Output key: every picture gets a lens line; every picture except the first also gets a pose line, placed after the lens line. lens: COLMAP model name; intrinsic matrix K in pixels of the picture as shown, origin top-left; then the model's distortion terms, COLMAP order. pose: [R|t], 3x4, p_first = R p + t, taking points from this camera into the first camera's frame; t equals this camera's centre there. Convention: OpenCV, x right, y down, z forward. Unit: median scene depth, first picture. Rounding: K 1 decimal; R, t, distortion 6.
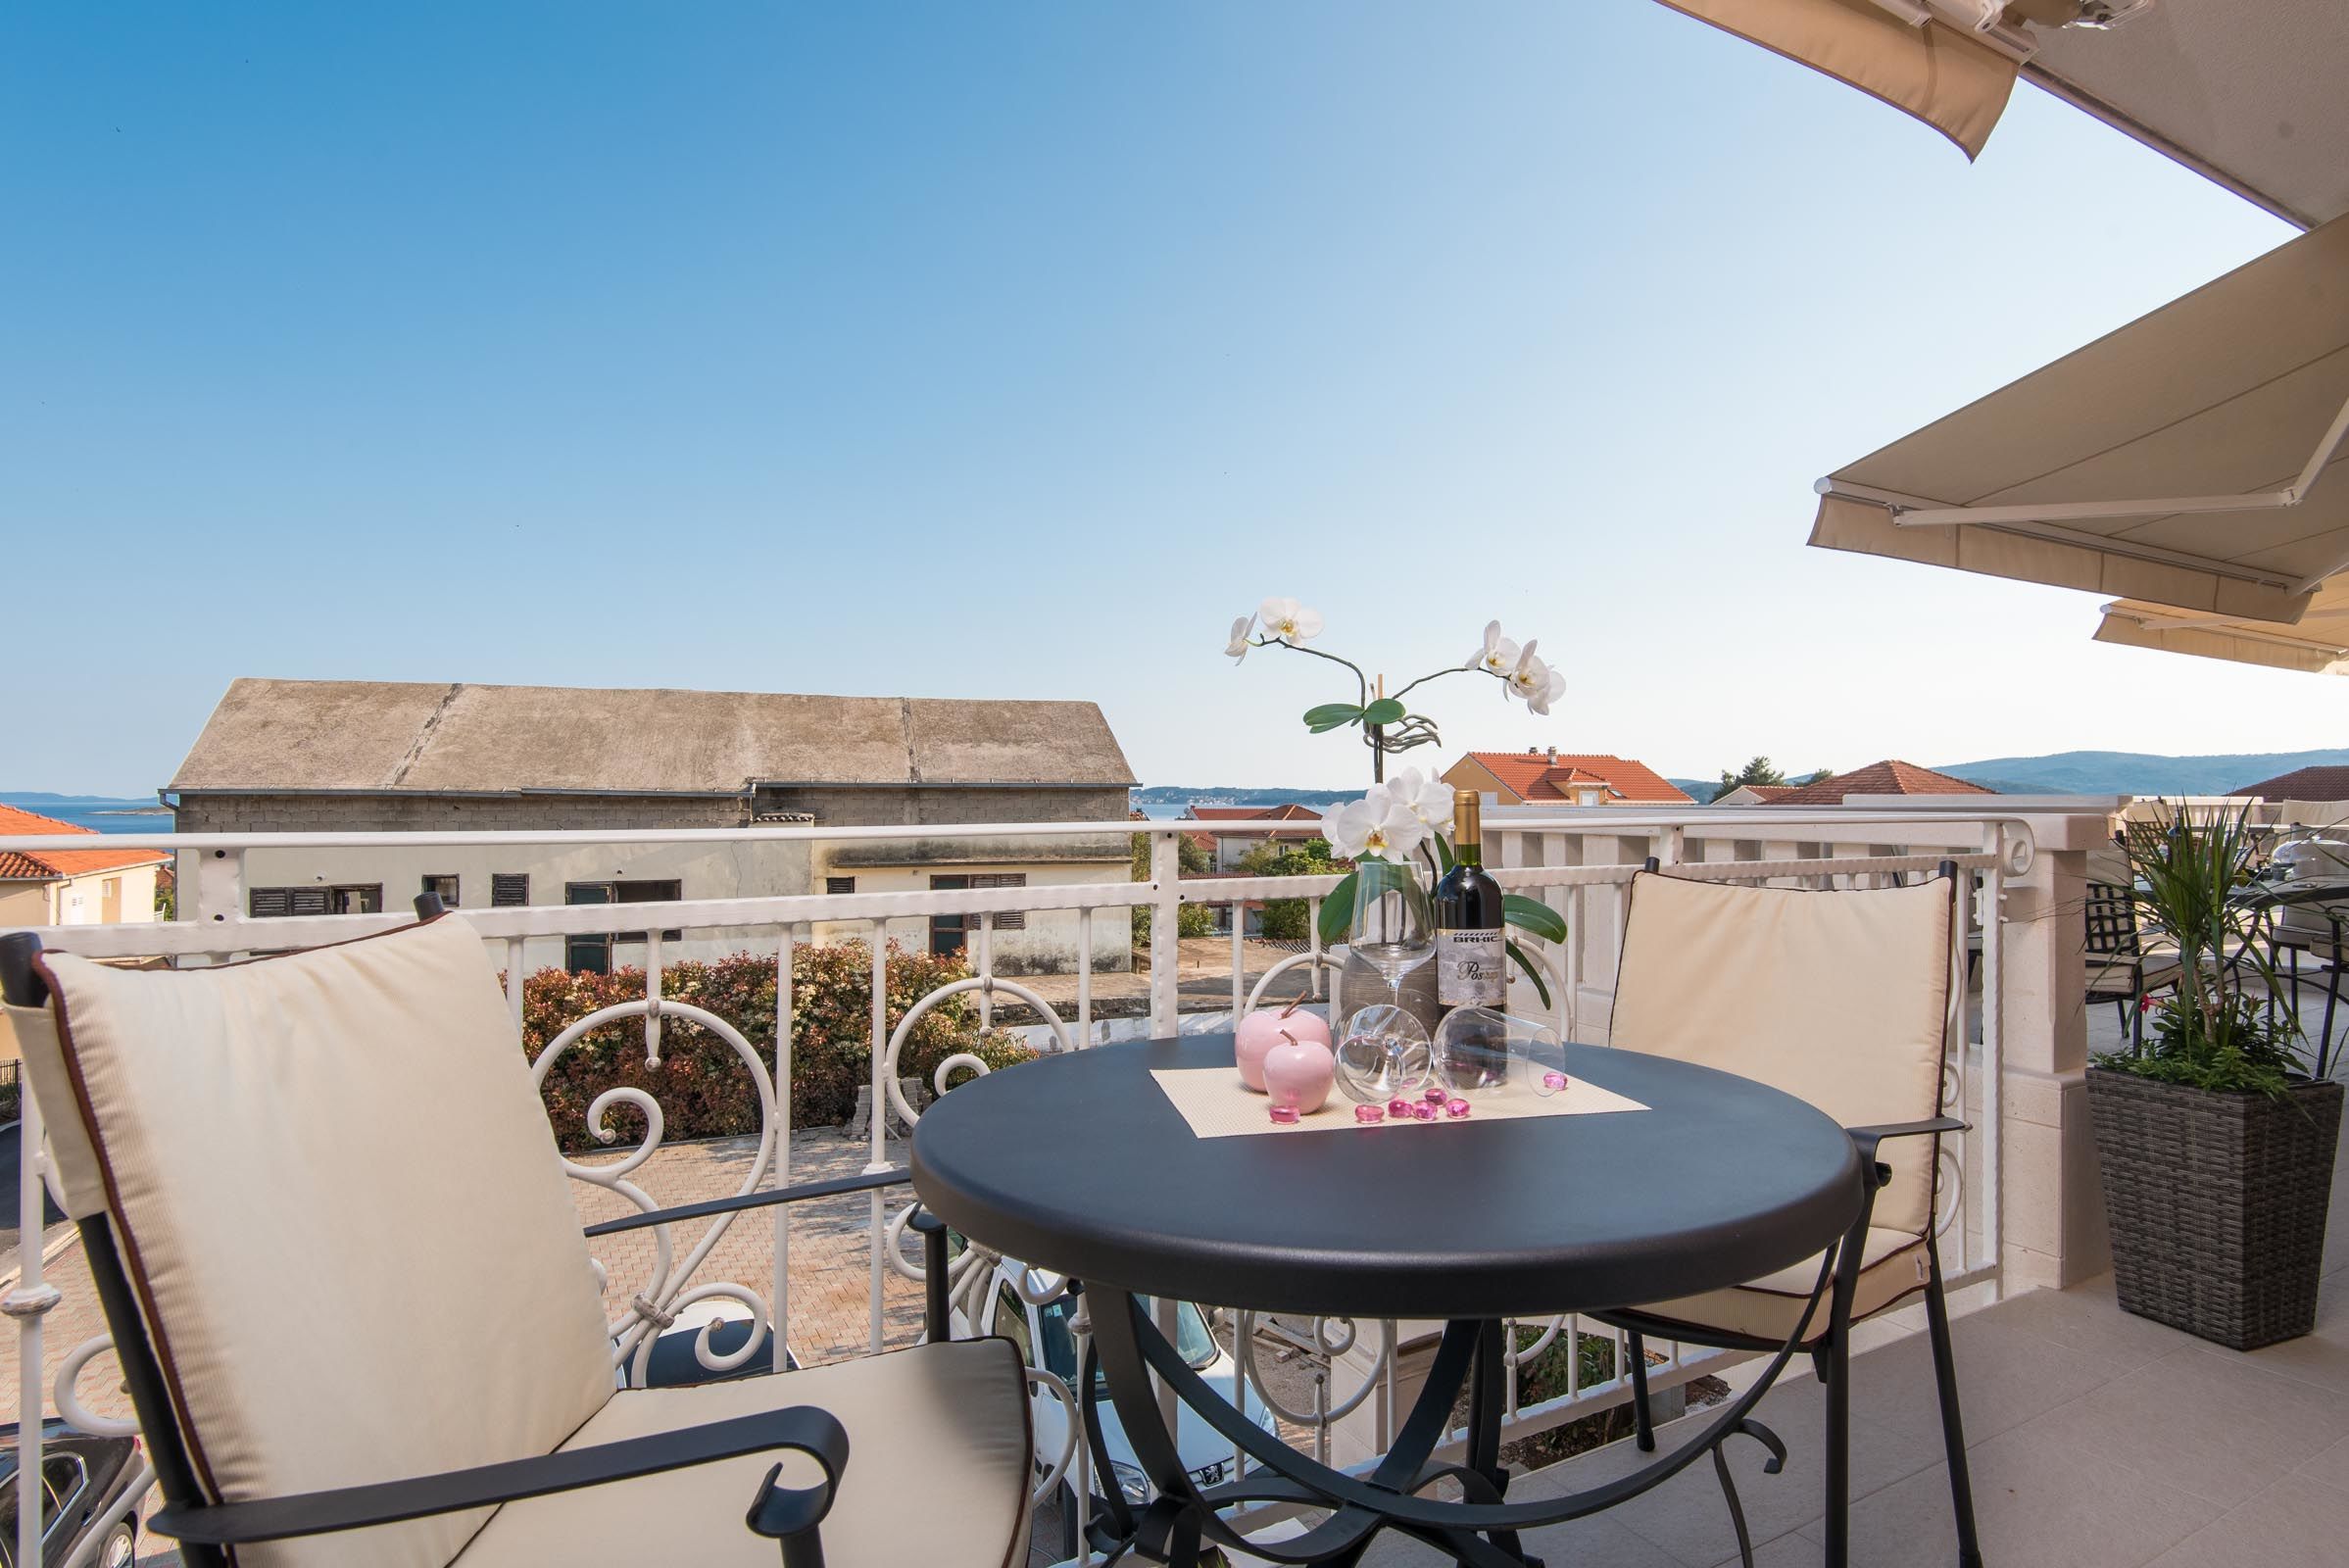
lens RADIAL K [[1199.3, 0, 1176.1], [0, 1199.3, 796.2], [0, 0, 1]] dist [-0.007112, -0.005367]
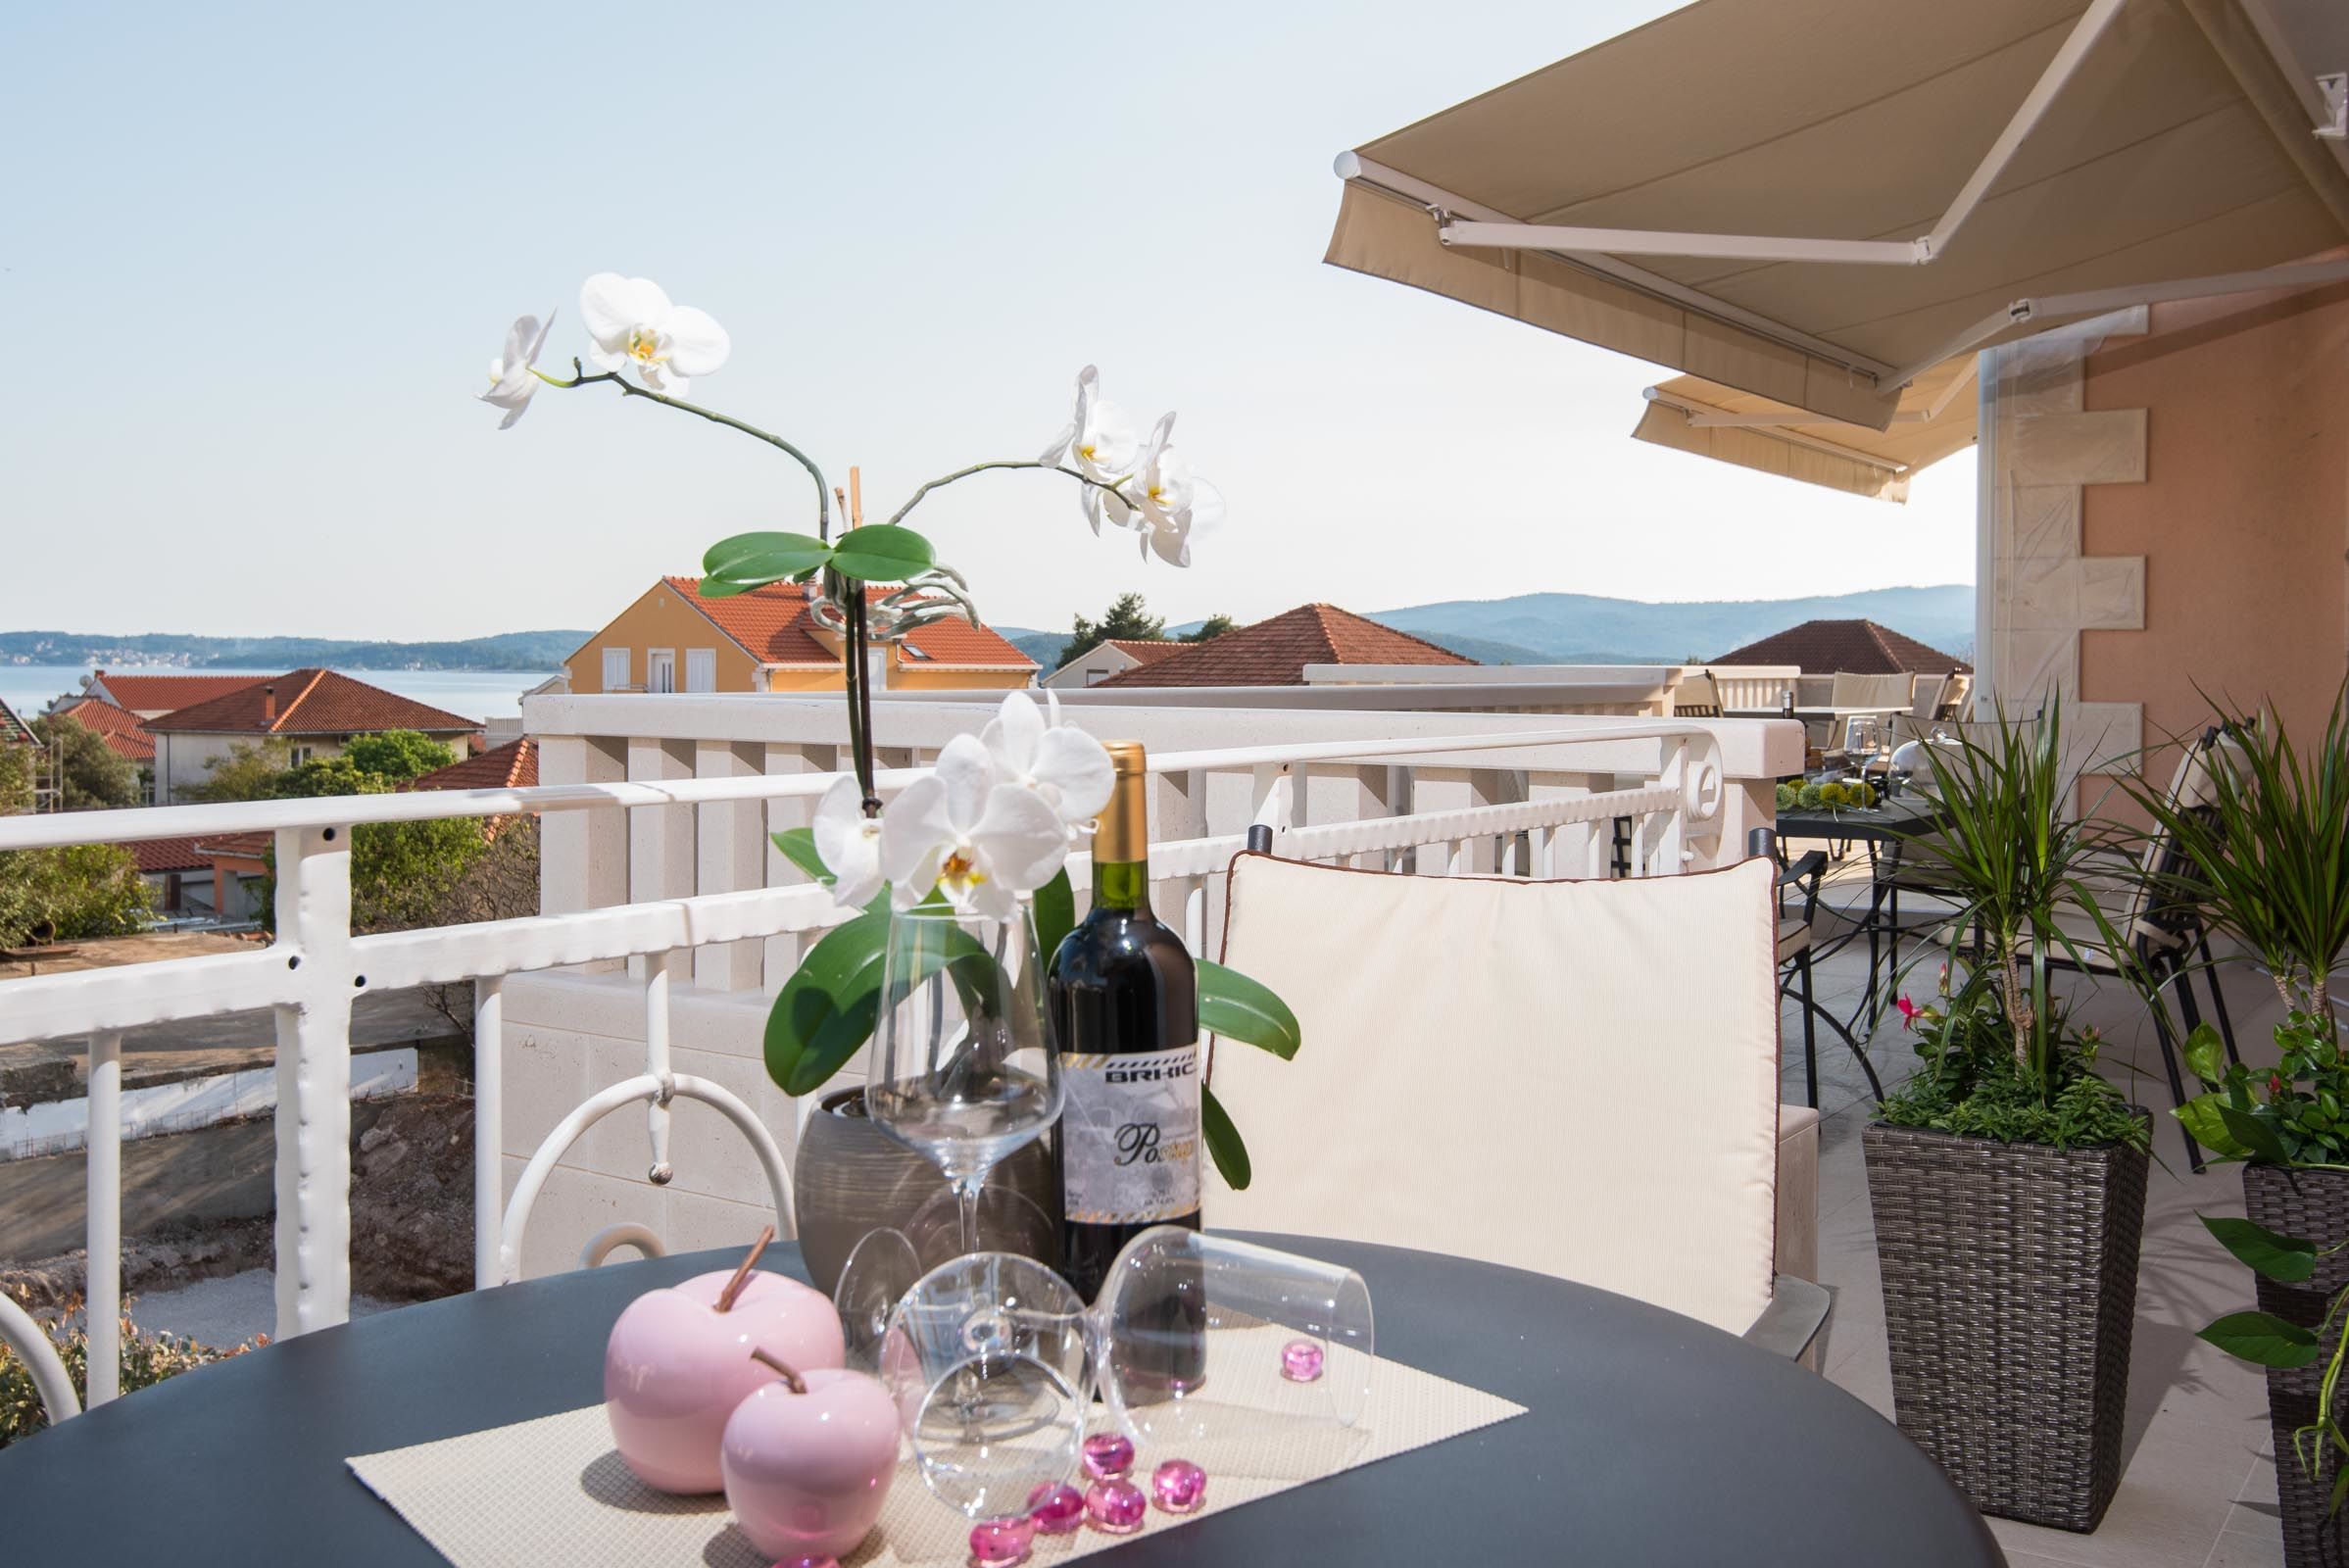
lens RADIAL K [[2123.1, 0, 1187.3], [0, 2123.1, 685.1], [0, 0, 1]] dist [0.001281, -0.013333]
pose [[0.883324, -0.003469, 0.468750, -0.073329], [-0.003648, 0.999891, 0.014273, -0.025254], [-0.468749, -0.014318, 0.883215, 0.184400]]
